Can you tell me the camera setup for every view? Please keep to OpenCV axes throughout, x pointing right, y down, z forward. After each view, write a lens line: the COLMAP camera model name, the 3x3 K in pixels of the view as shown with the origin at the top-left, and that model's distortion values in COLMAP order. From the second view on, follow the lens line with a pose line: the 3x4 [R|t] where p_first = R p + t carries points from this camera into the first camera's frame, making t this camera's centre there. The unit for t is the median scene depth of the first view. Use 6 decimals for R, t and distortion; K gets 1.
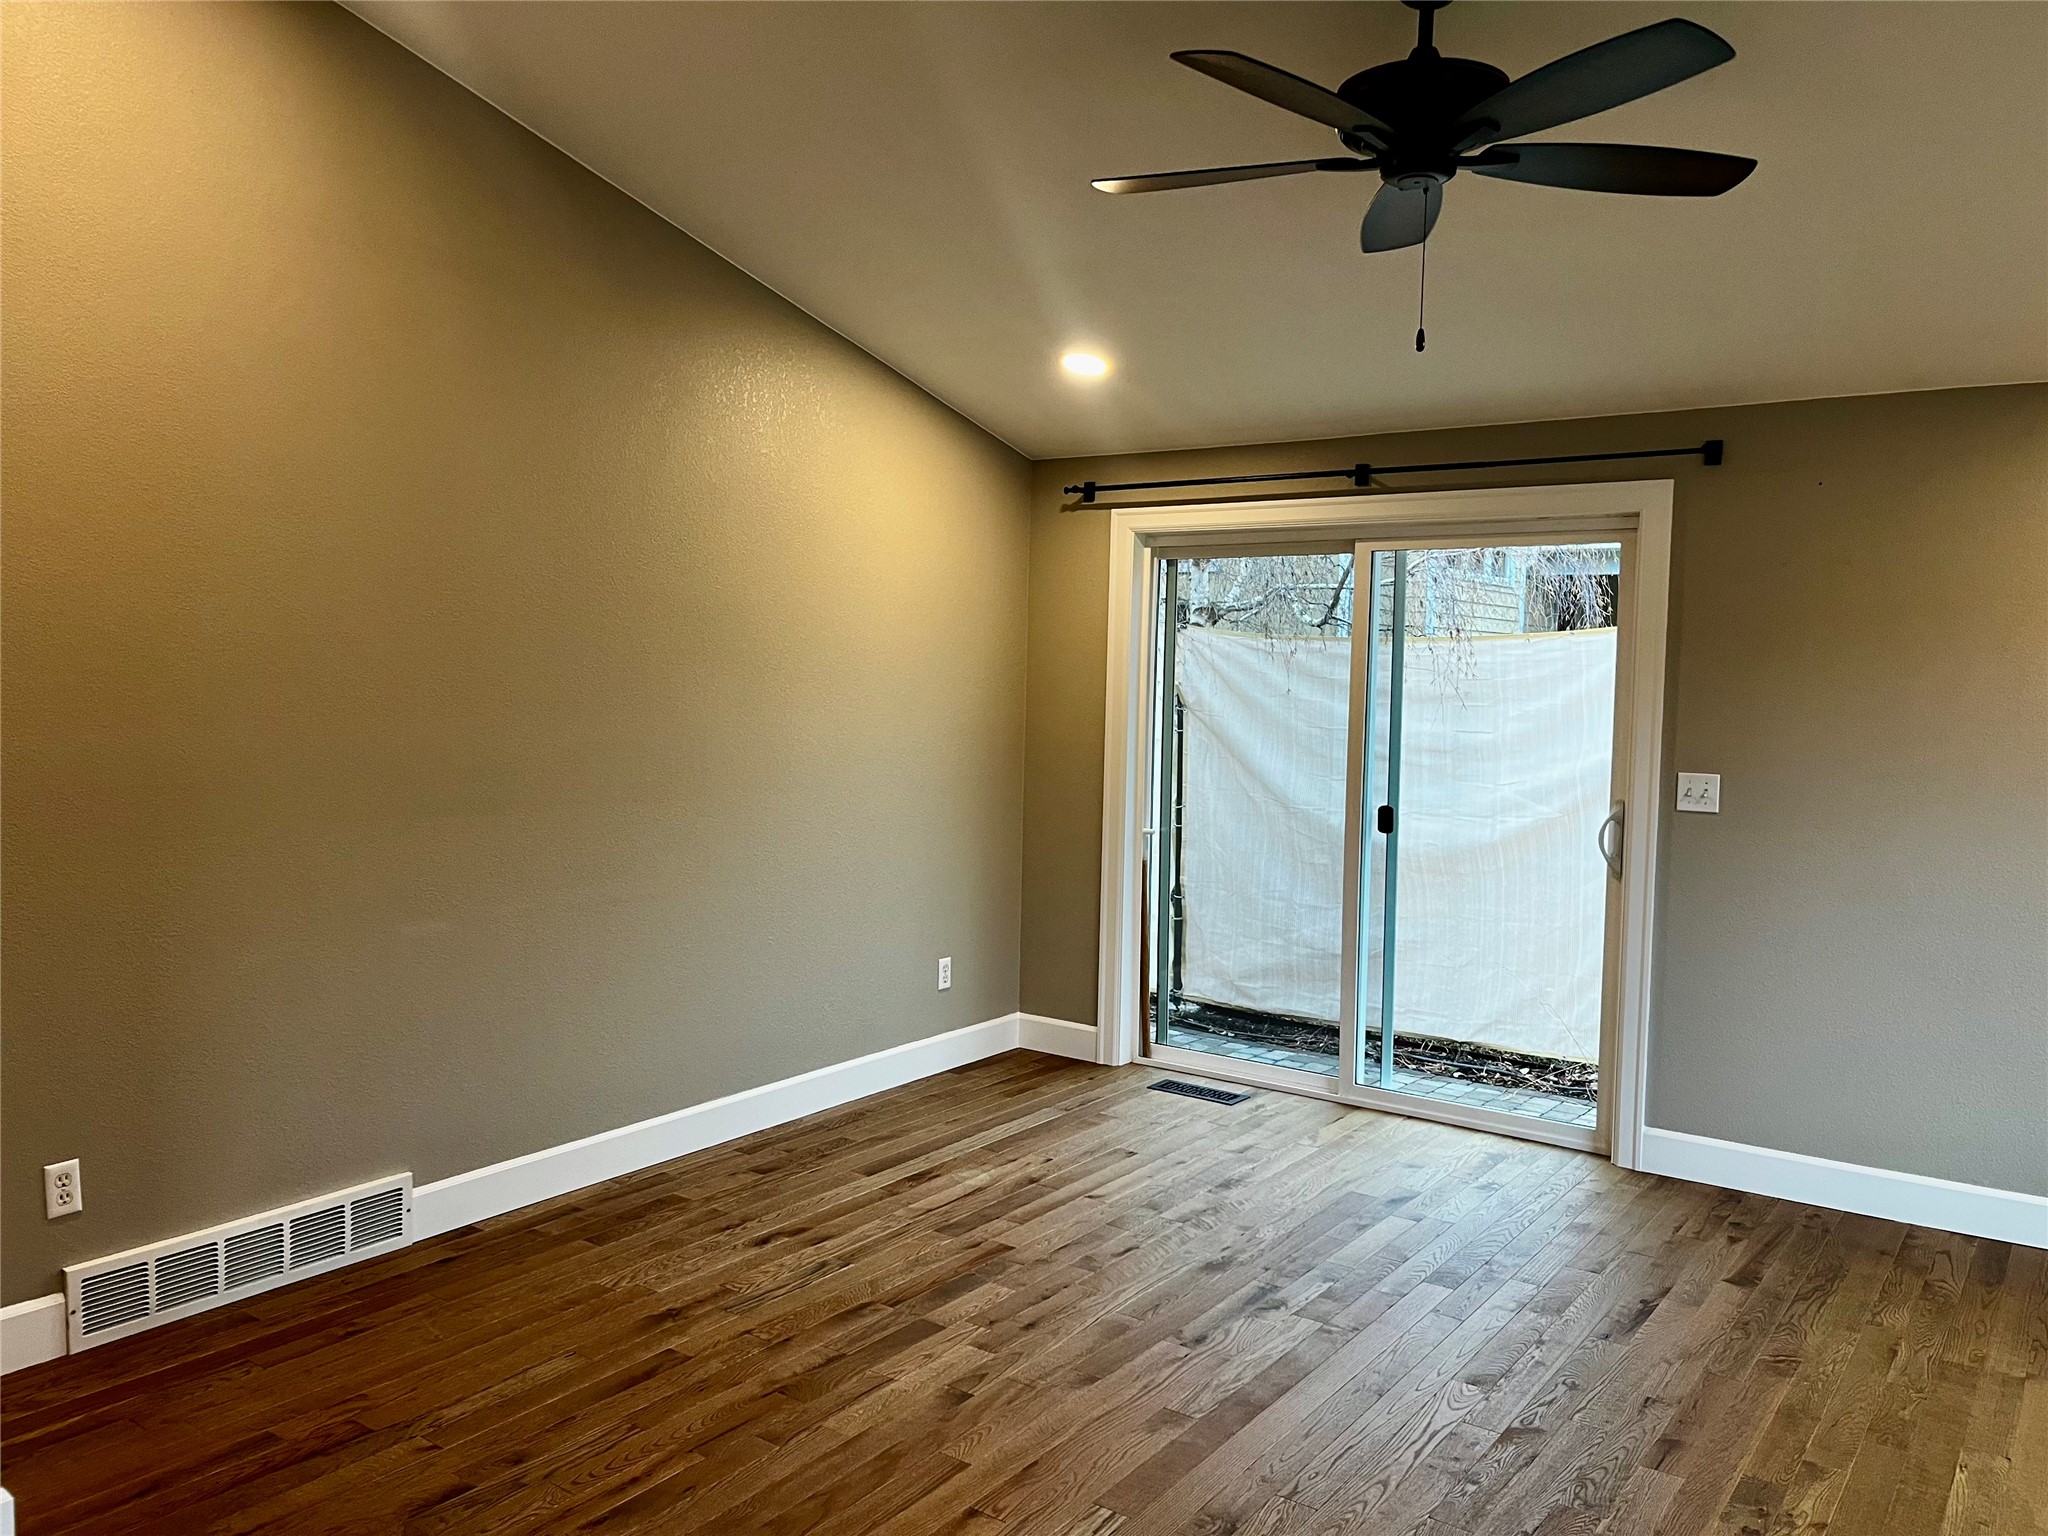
lens RADIAL K [[1546.6, 0, 1011.6], [0, 1546.6, 767.7], [0, 0, 1]] dist [0.053560, -0.061338]
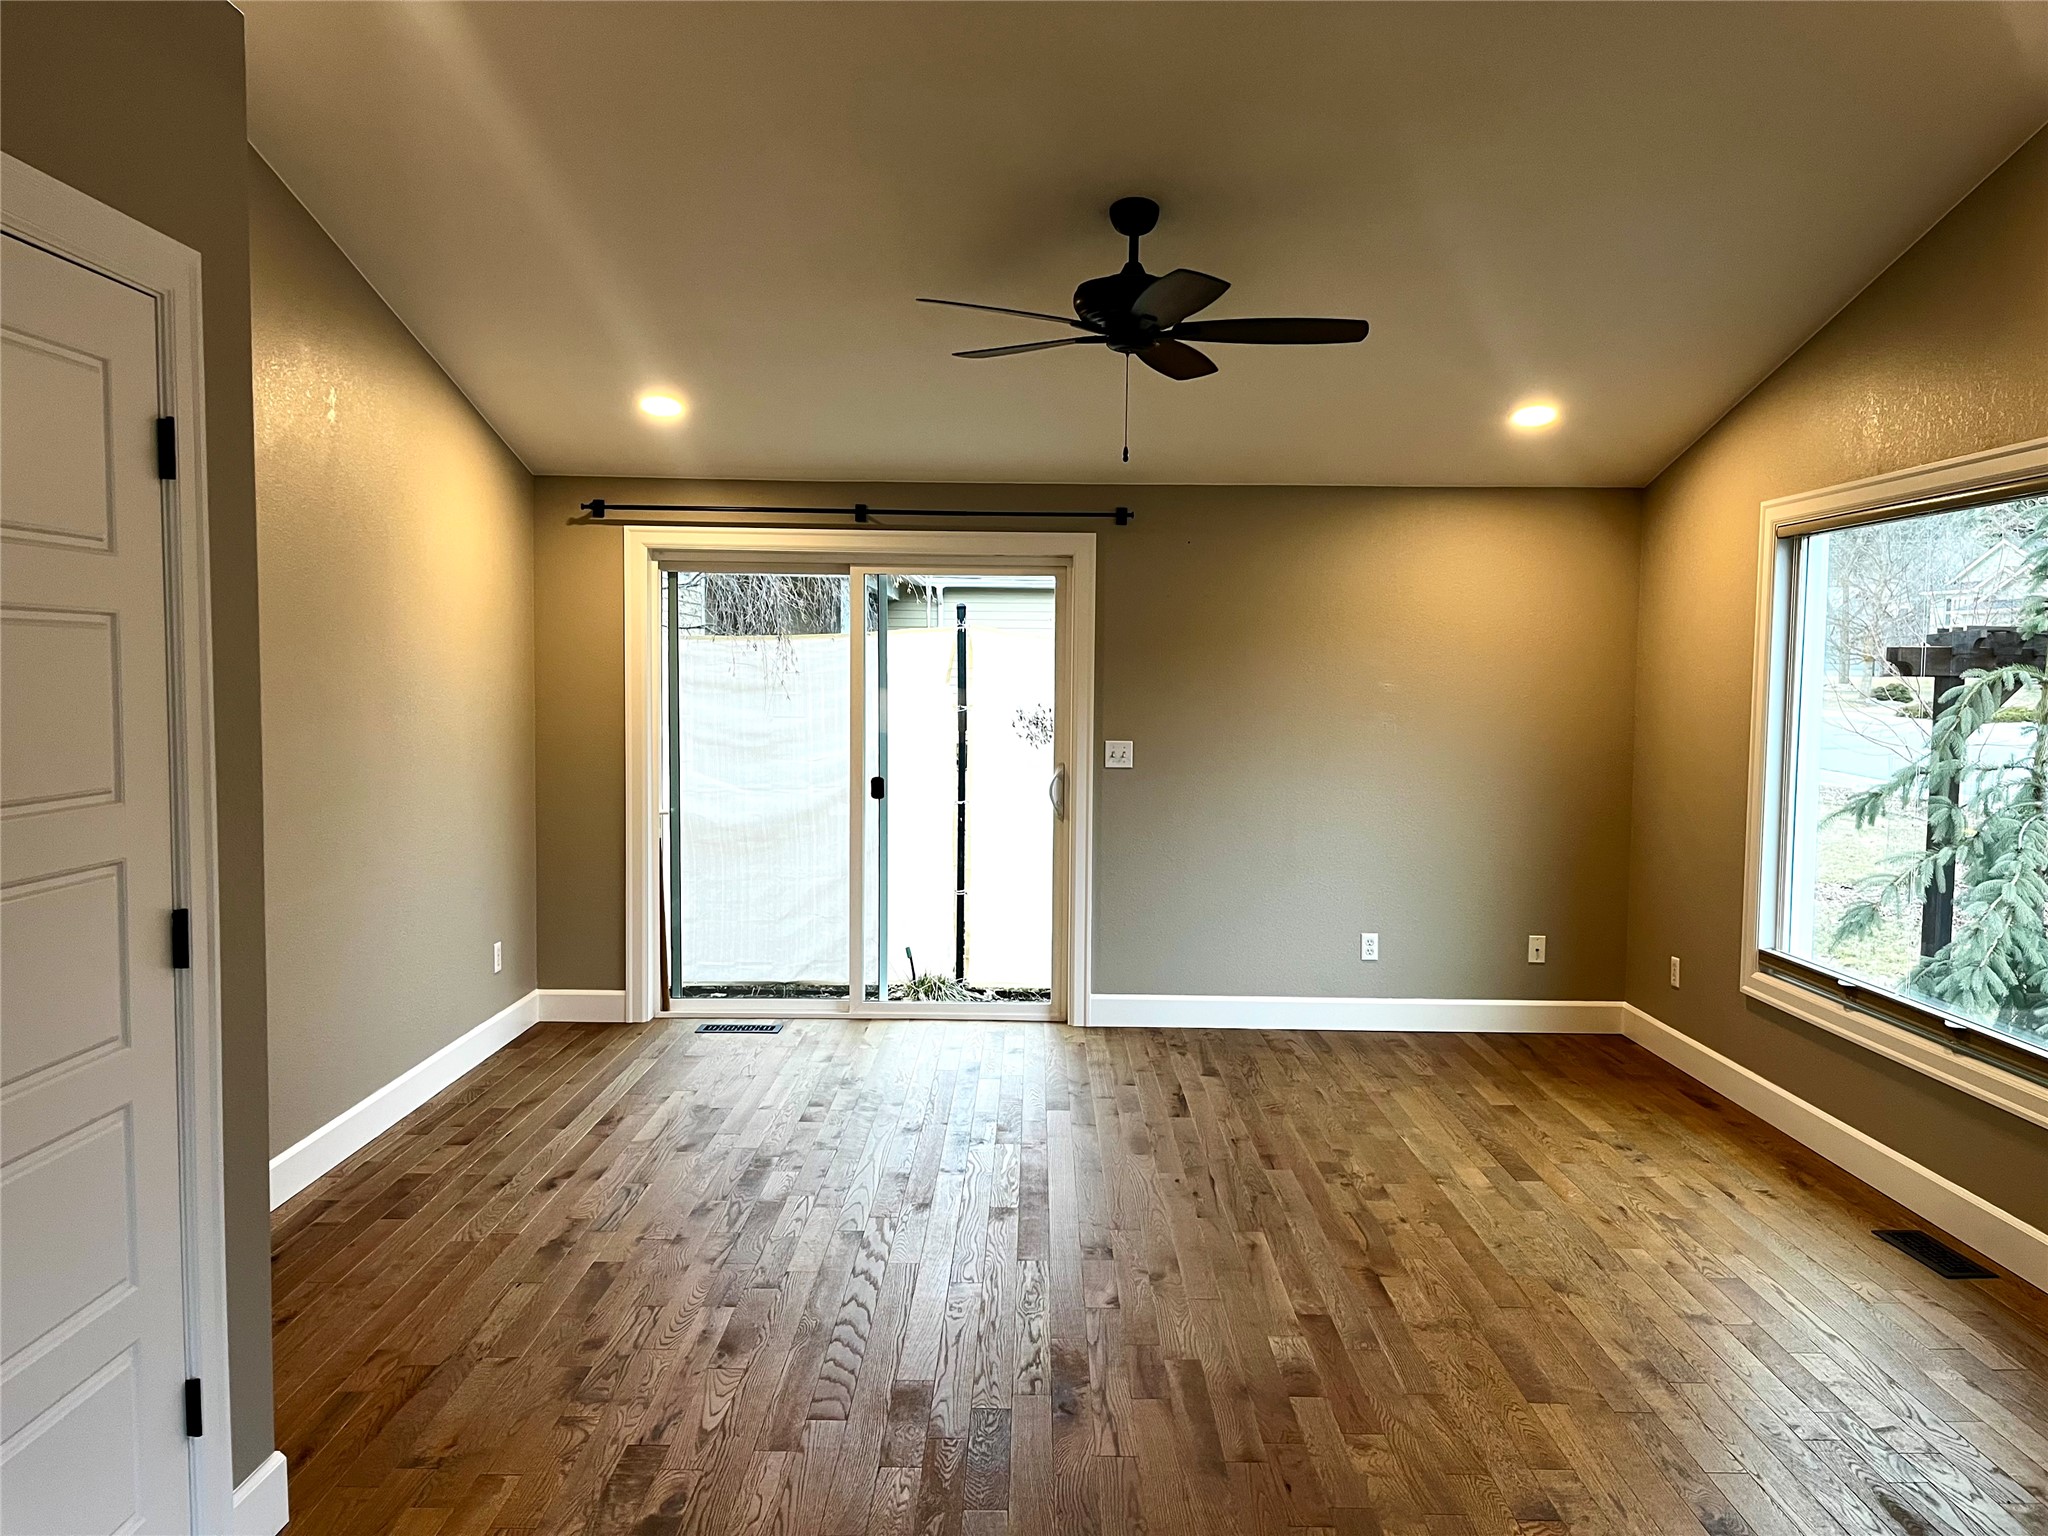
lens RADIAL K [[1546.6, 0, 1023.0], [0, 1546.6, 760.6], [0, 0, 1]] dist [0.053560, -0.061338]
pose [[0.813851, -0.043218, 0.579465, -0.440189], [0.040899, 0.999018, 0.017068, -0.005935], [-0.579633, 0.009809, 0.814819, -0.098051]]
